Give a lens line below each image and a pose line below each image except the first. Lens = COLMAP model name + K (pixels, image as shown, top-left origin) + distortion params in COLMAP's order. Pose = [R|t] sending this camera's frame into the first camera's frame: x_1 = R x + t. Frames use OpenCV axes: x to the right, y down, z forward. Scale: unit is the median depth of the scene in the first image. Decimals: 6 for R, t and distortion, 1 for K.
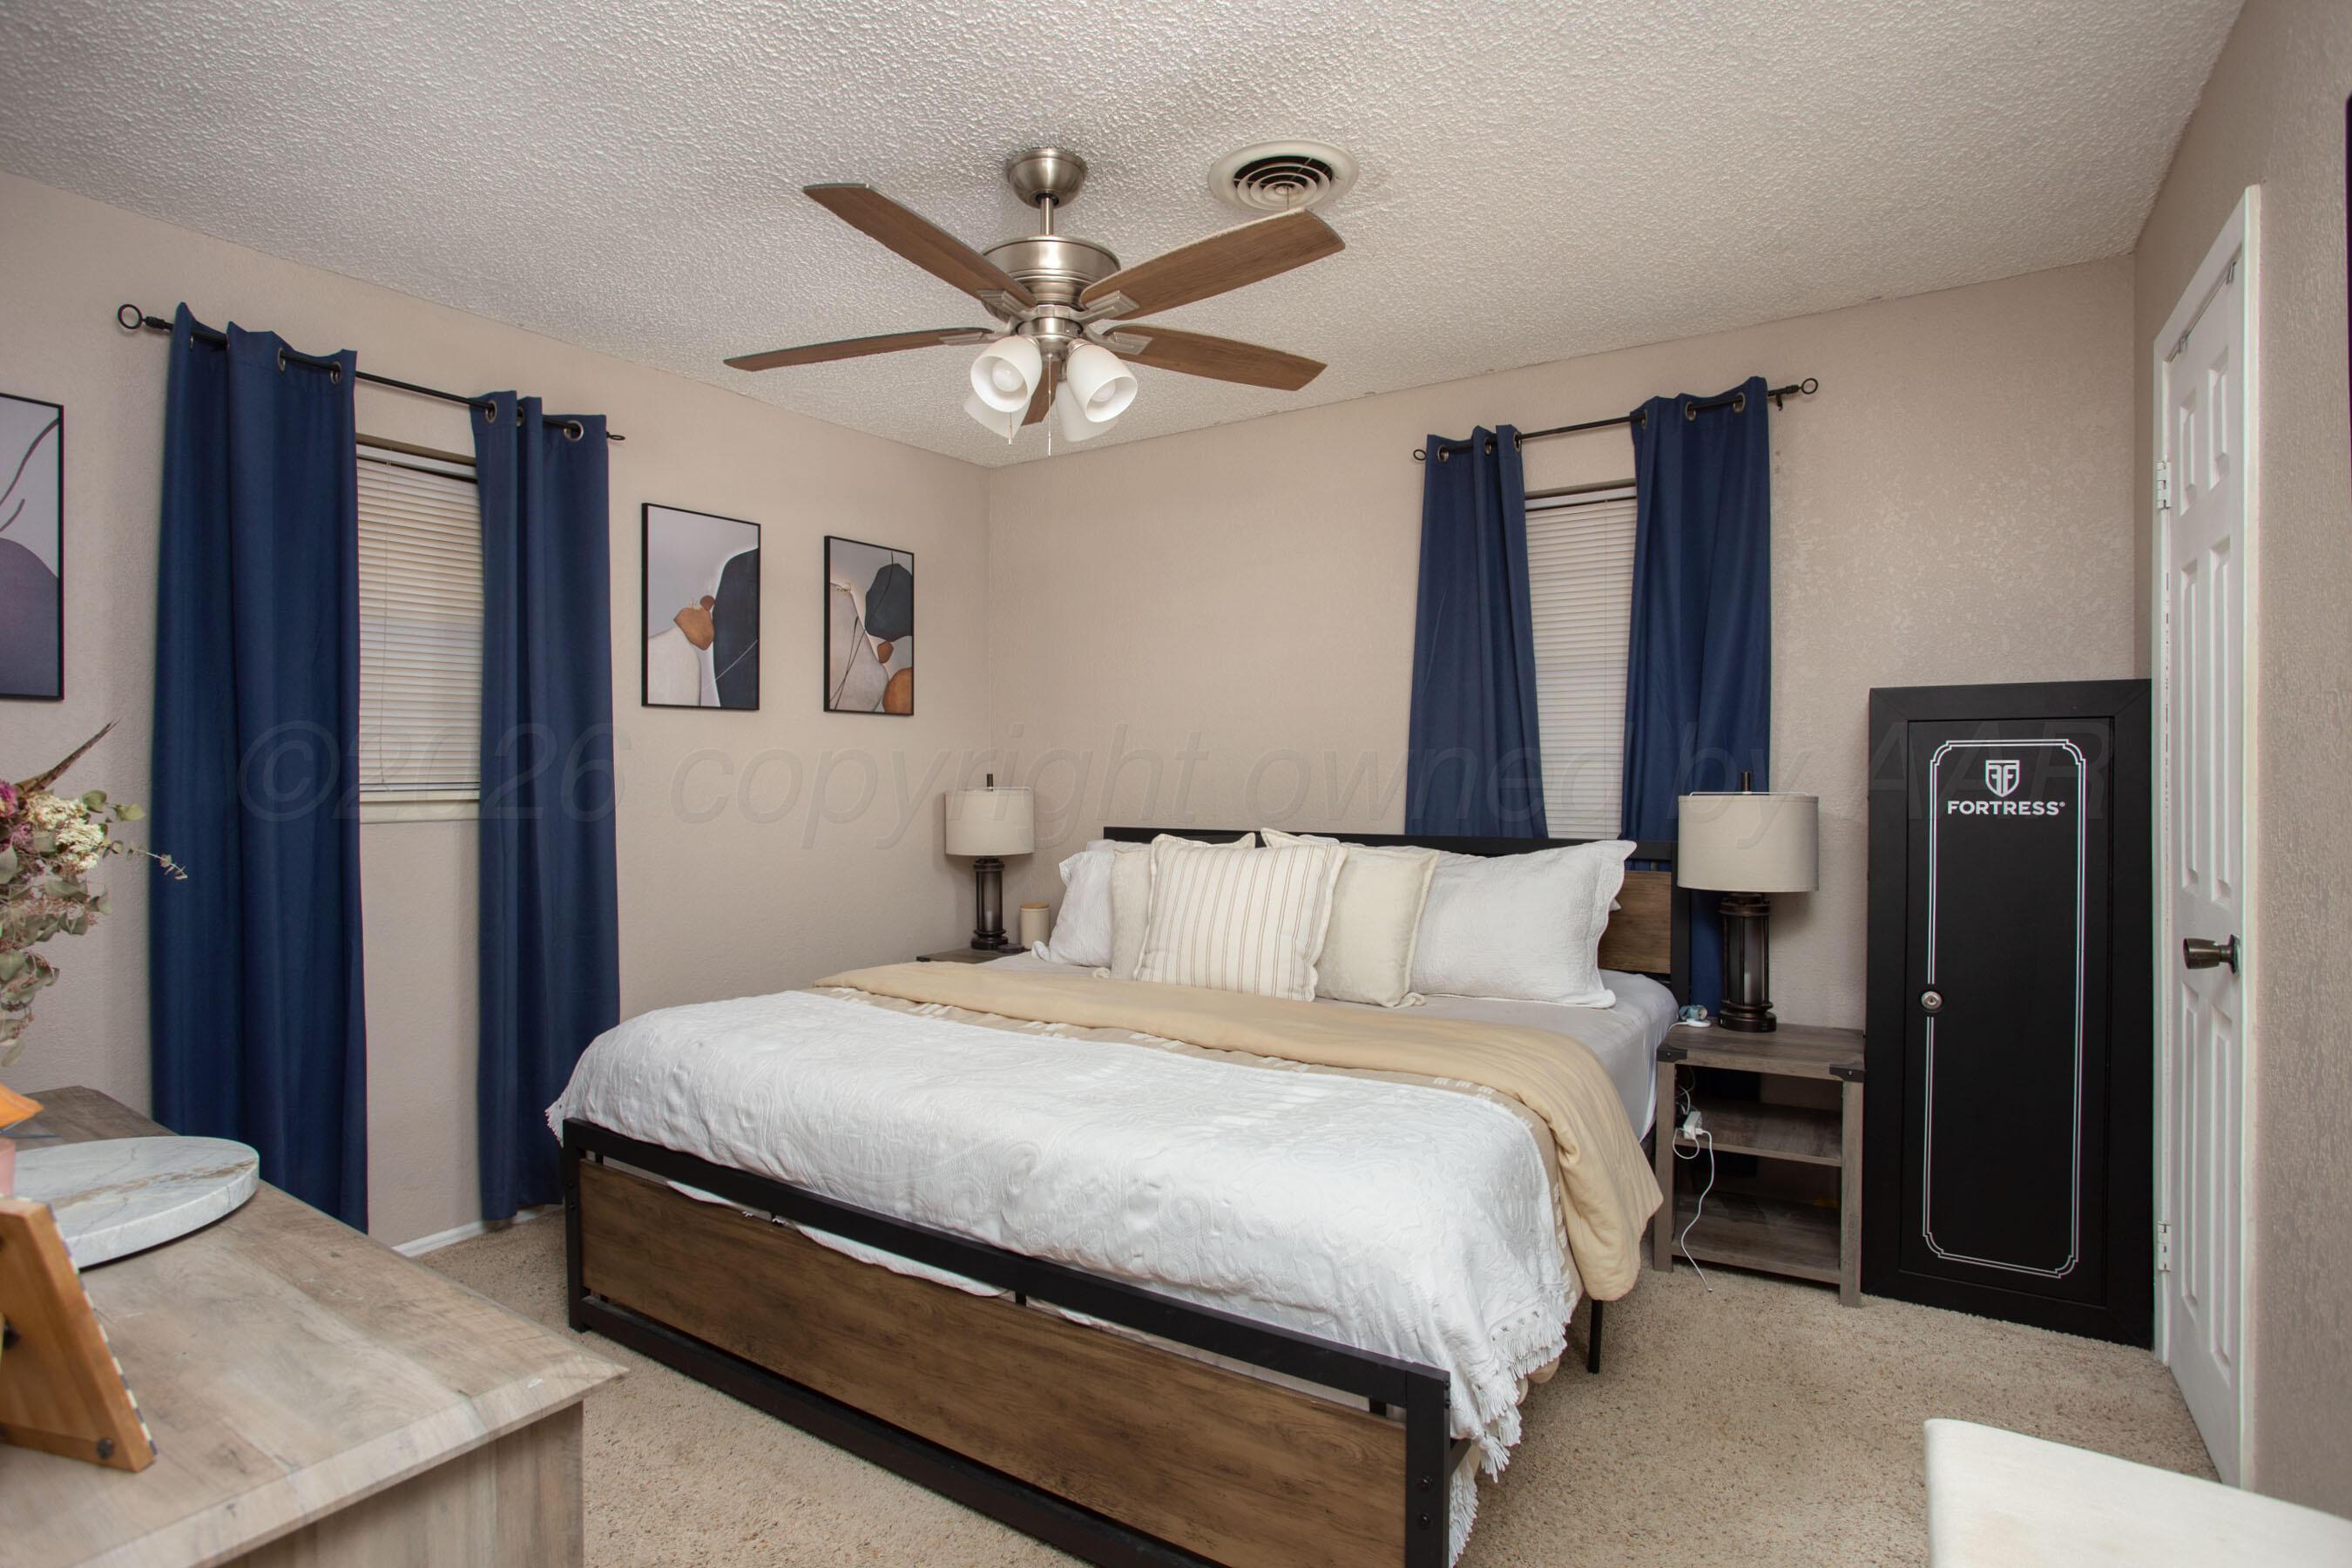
lens RADIAL K [[1154.9, 0, 1176.0], [0, 1154.9, 784.0], [0, 0, 1]] dist [-0.069681, 0.030718]
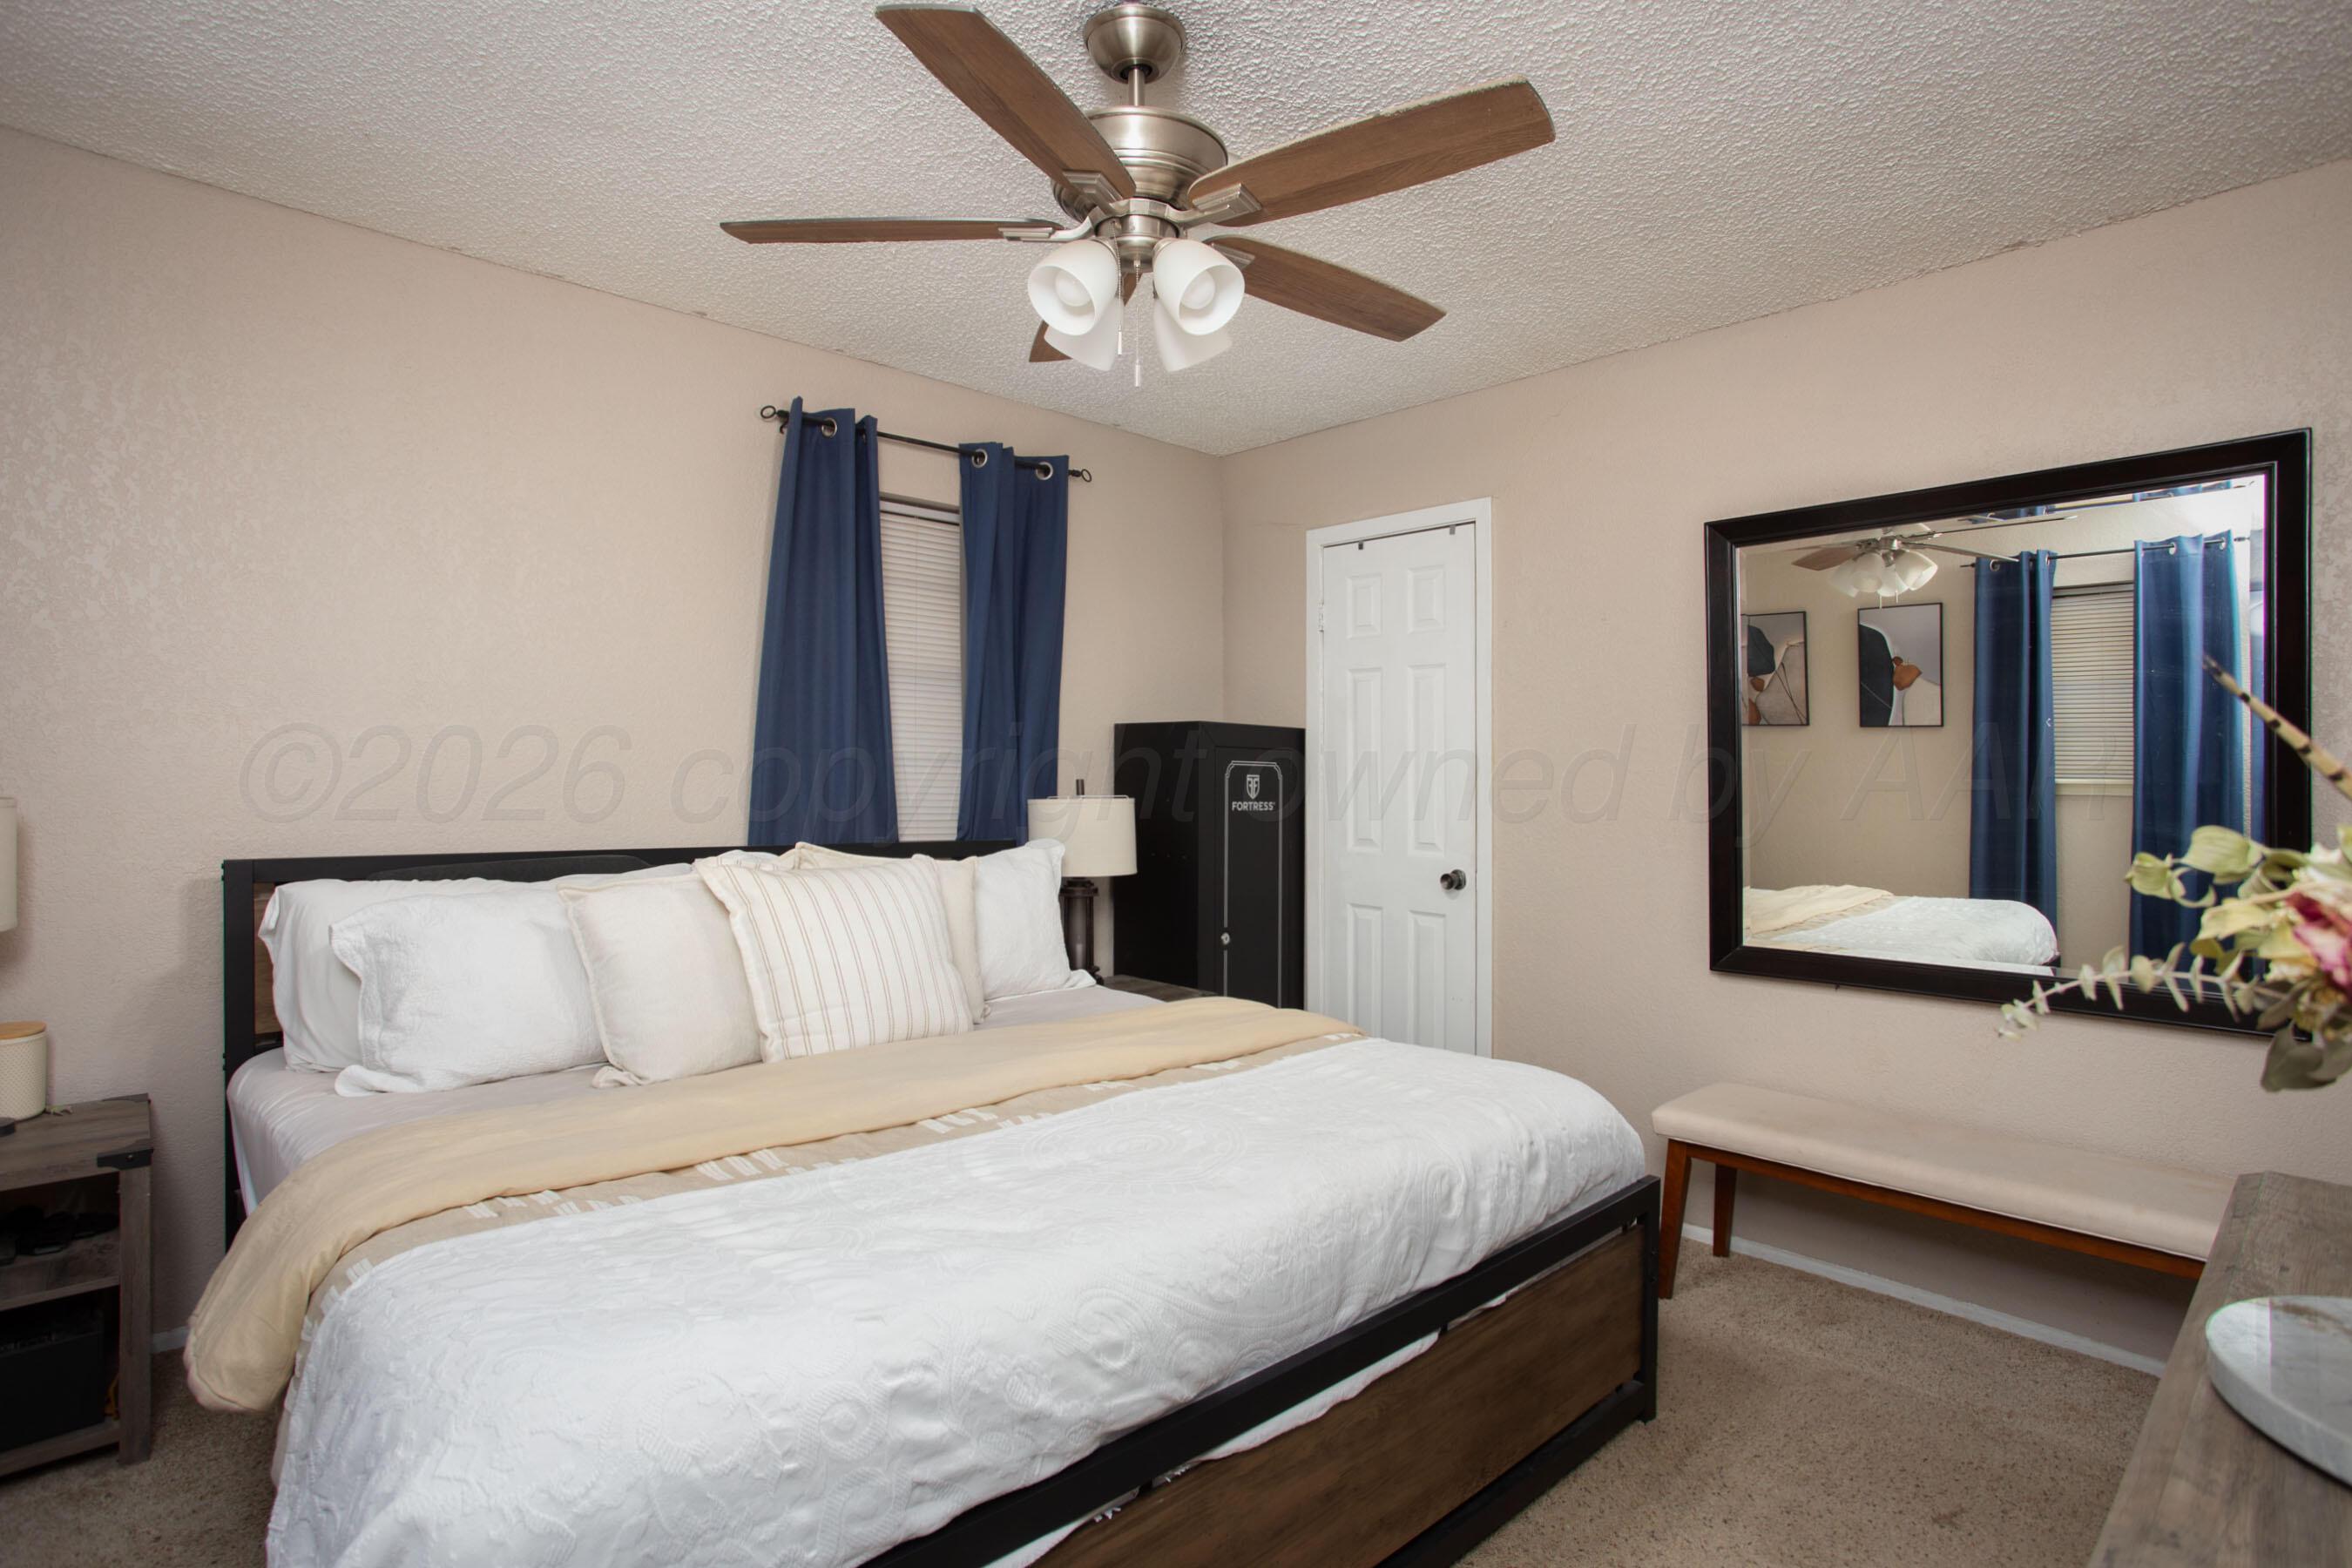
lens RADIAL K [[1154.9, 0, 1176.0], [0, 1154.9, 784.0], [0, 0, 1]] dist [-0.069681, 0.030718]
pose [[0.255517, 0.006109, 0.966785, -0.810137], [-0.005065, 0.999975, -0.004981, -0.000276], [-0.966791, -0.003624, 0.255542, 0.703694]]
